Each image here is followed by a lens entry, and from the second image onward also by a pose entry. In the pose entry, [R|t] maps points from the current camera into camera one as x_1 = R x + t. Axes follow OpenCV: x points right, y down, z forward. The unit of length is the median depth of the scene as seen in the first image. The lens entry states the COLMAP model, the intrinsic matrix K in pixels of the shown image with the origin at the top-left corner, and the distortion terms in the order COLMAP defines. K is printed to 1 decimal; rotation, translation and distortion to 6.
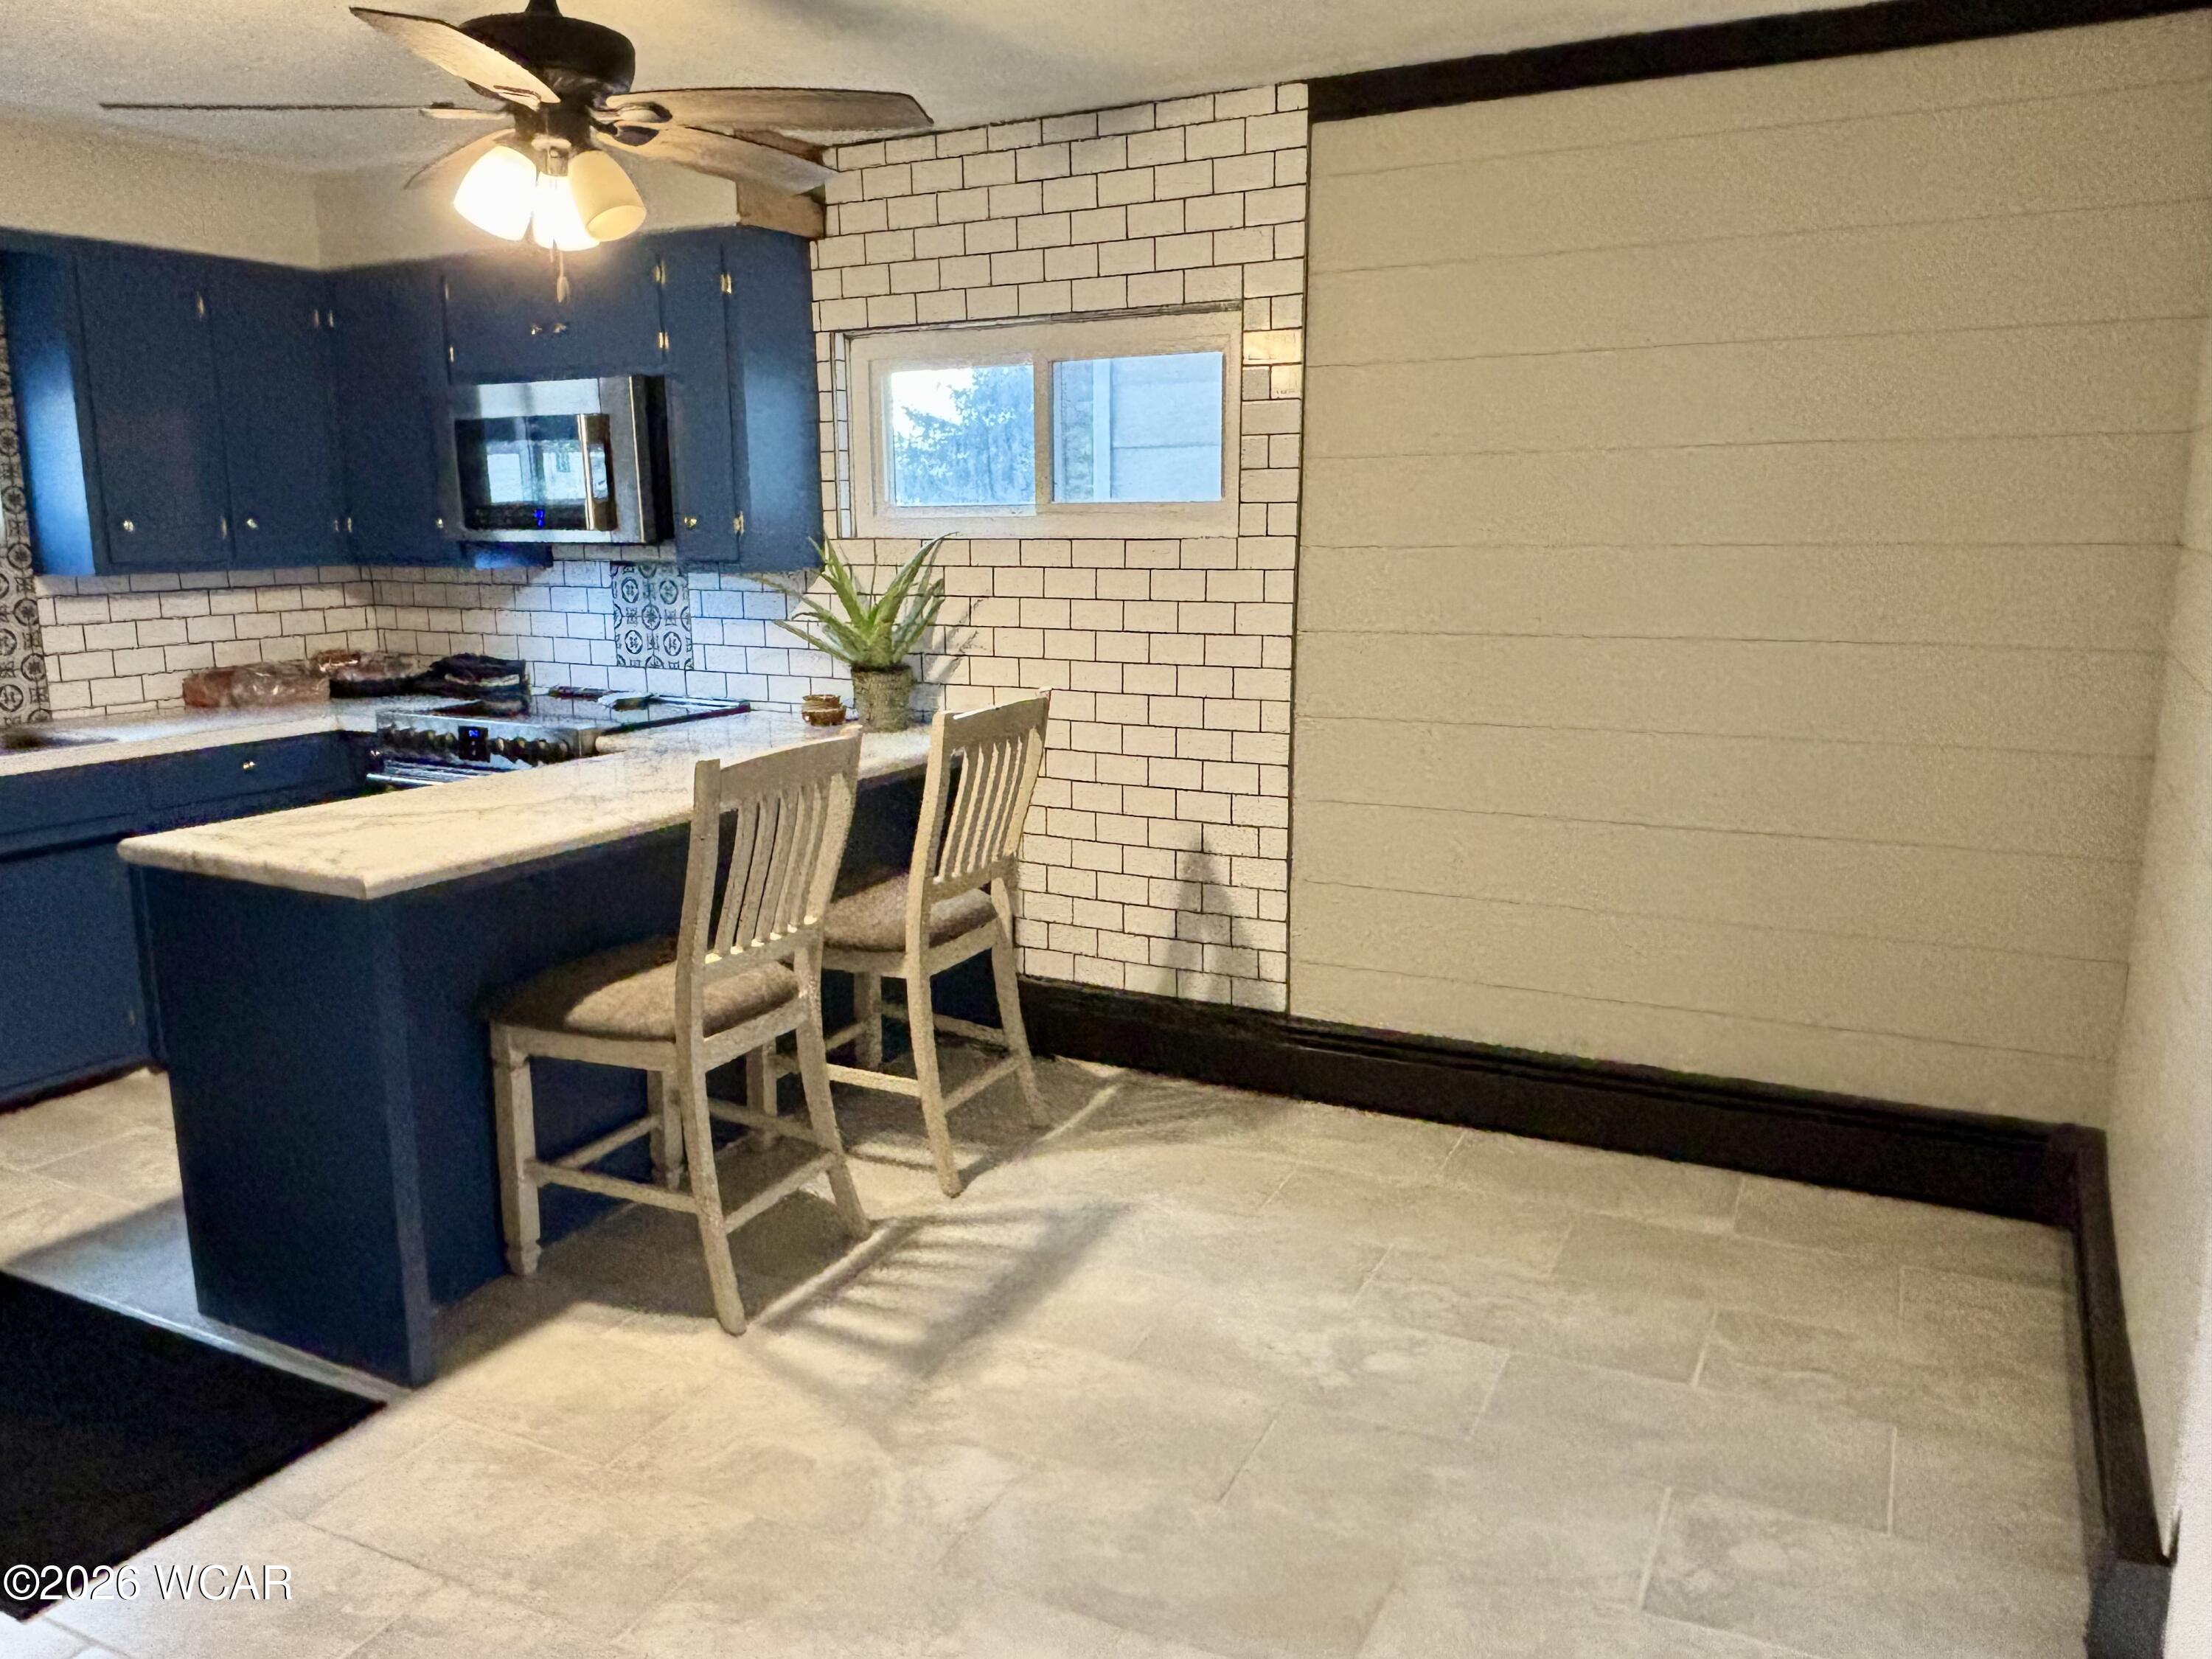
lens RADIAL K [[1629.5, 0, 1089.2], [0, 1629.5, 831.9], [0, 0, 1]] dist [0.079014, -0.097218]
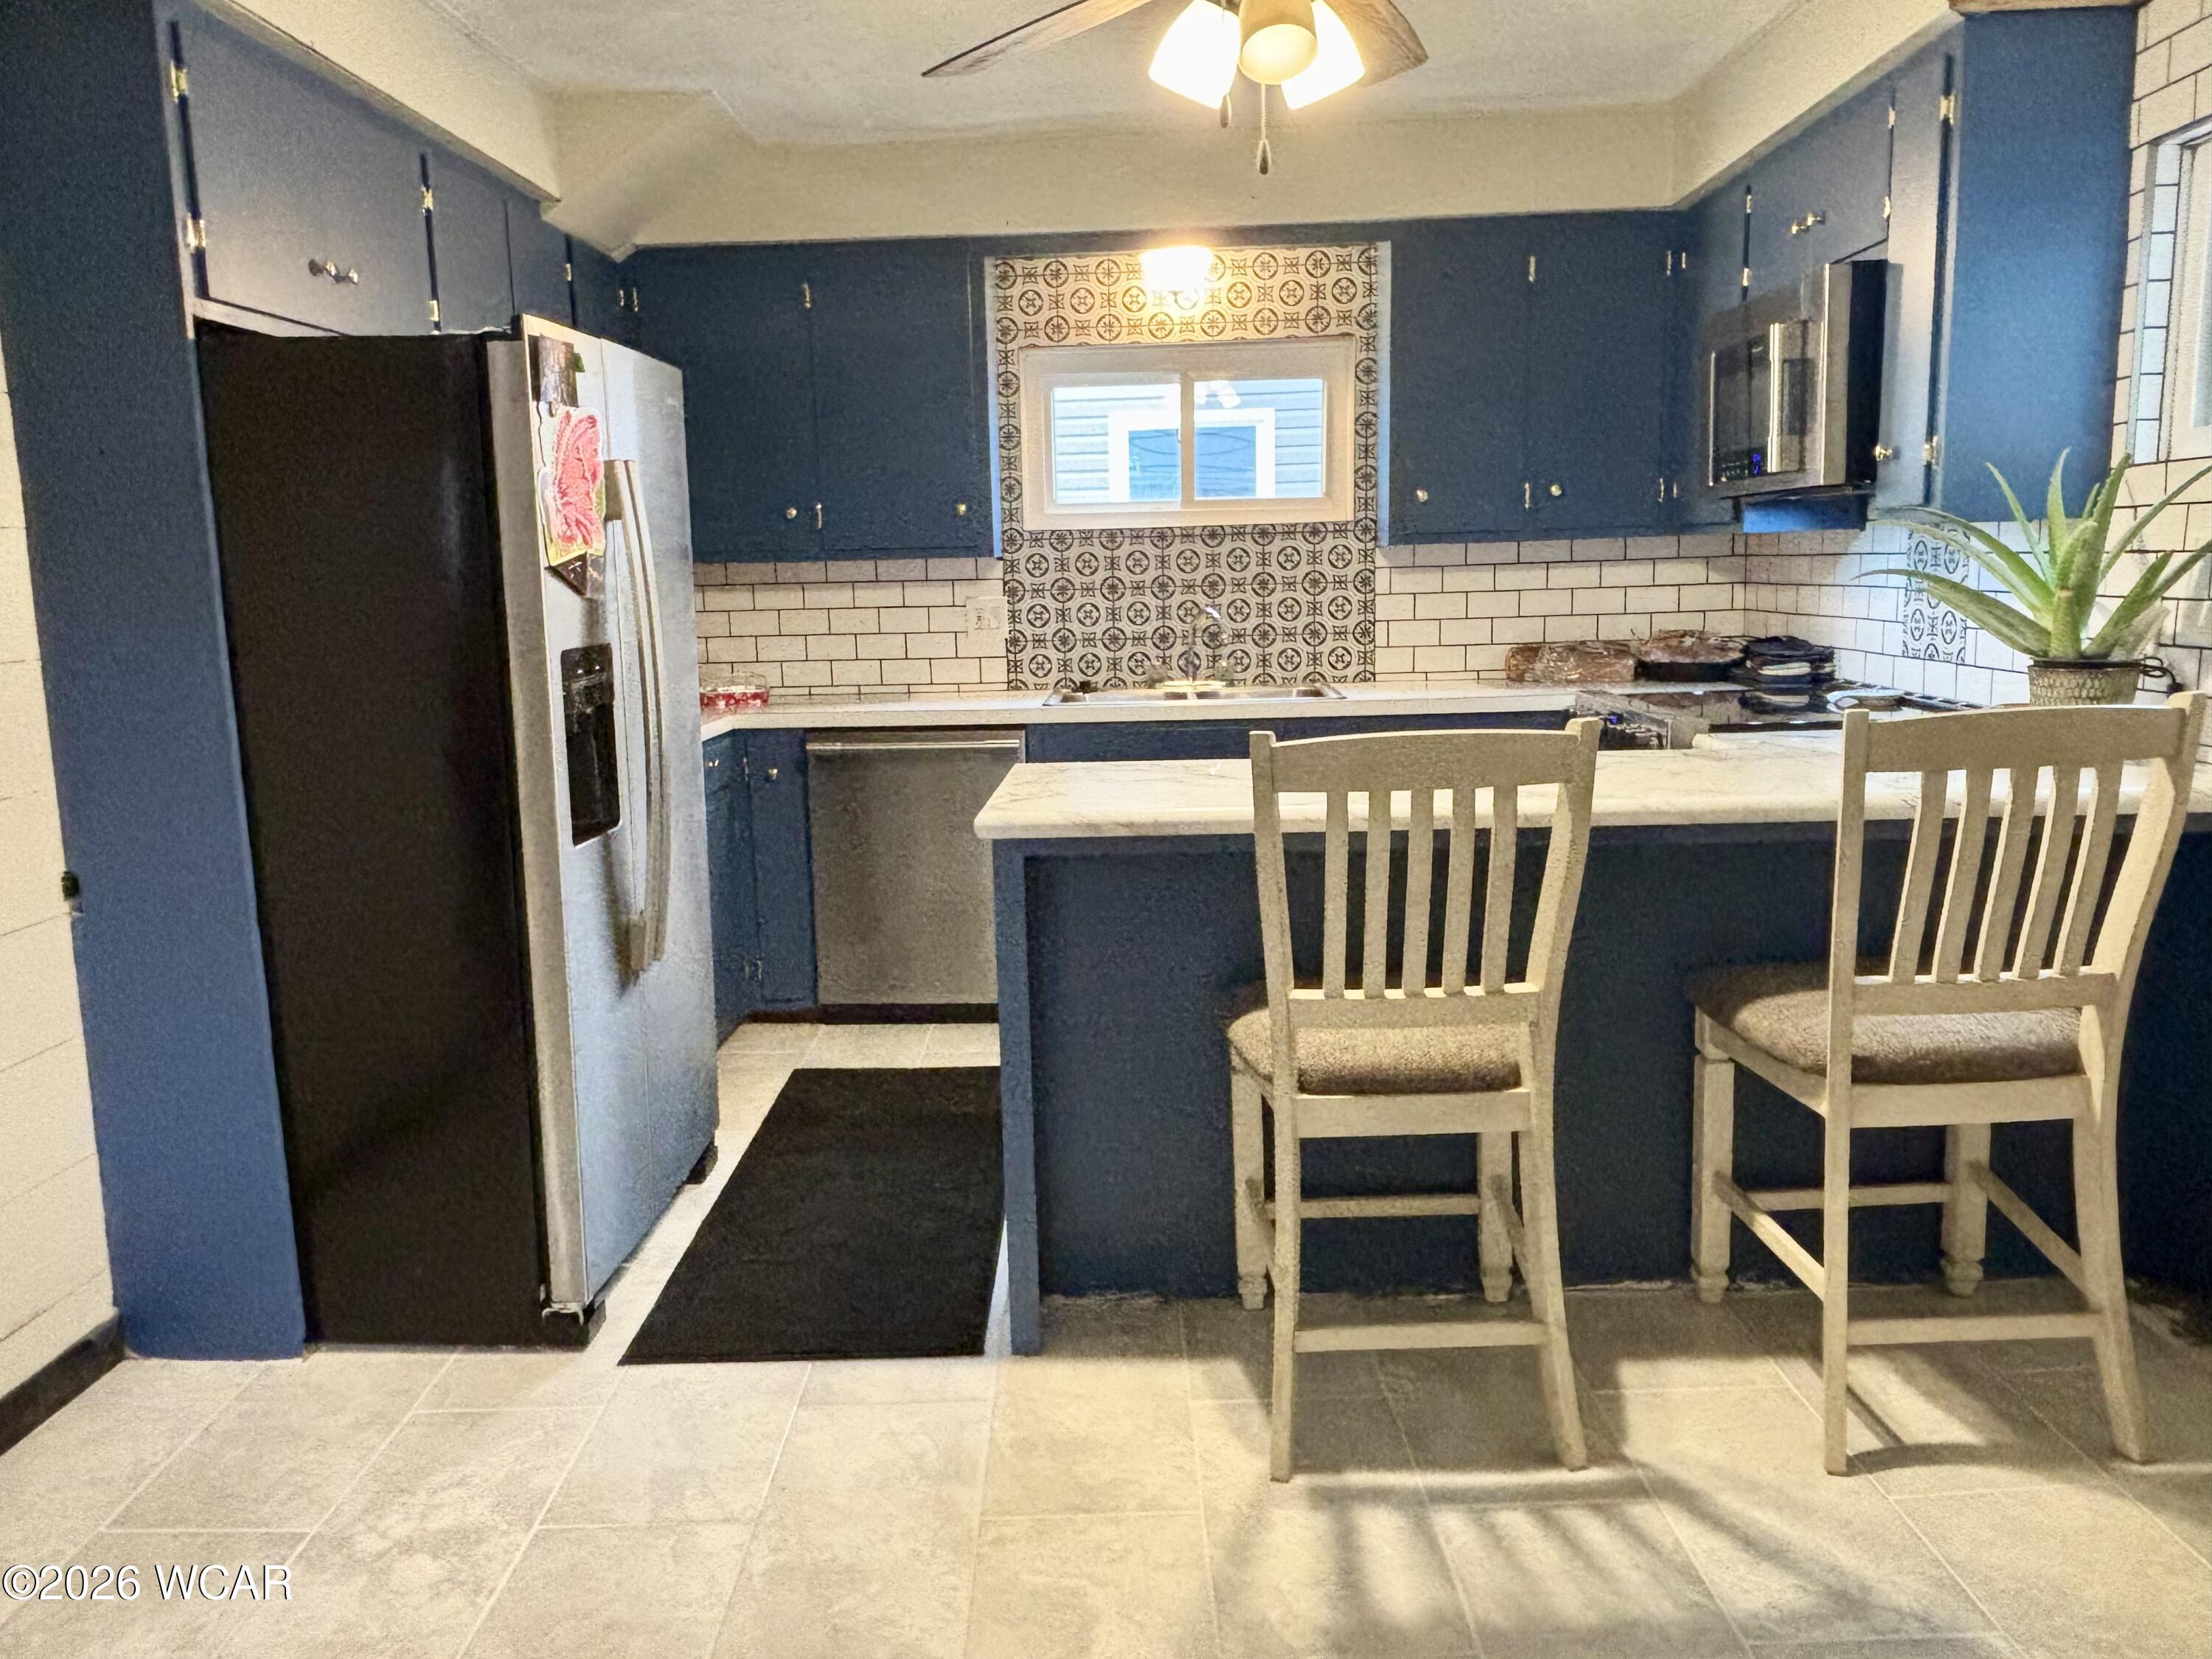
lens RADIAL K [[1629.5, 0, 1089.2], [0, 1629.5, 831.9], [0, 0, 1]] dist [0.079014, -0.097218]
pose [[0.435792, 0.140376, -0.889033, 0.266855], [-0.149021, 0.985383, 0.082541, -0.031299], [0.887625, 0.096514, 0.450341, 0.365712]]
